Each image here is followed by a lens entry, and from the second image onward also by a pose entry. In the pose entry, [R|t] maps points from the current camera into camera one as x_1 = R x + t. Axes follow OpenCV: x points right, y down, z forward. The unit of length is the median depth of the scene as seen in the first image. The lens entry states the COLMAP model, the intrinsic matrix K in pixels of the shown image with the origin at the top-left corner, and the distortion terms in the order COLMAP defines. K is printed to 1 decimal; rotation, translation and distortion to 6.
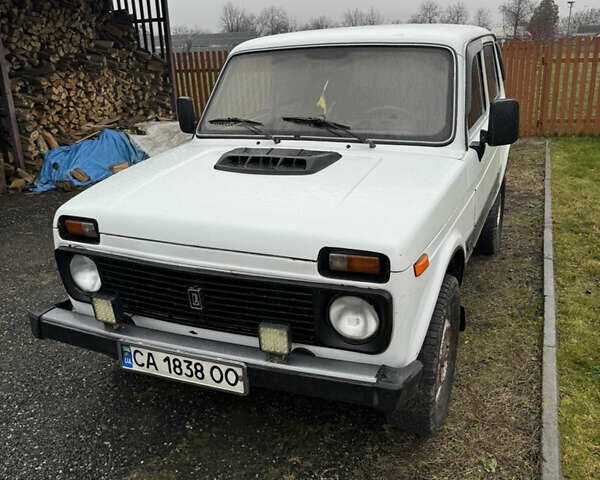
lens RADIAL K [[528.6, 0, 300.0], [0, 528.6, 240.0], [0, 0, 1]] dist [0.133246, -0.186854]
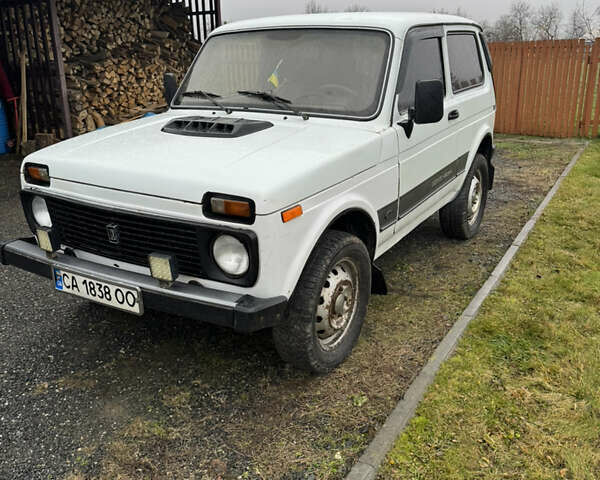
lens RADIAL K [[528.6, 0, 300.0], [0, 528.6, 240.0], [0, 0, 1]] dist [0.133246, -0.186854]
pose [[0.989783, 0.066489, -0.126134, 0.277617], [-0.066095, 0.997787, 0.007311, 0.066927], [0.126341, 0.001101, 0.991986, -0.094175]]
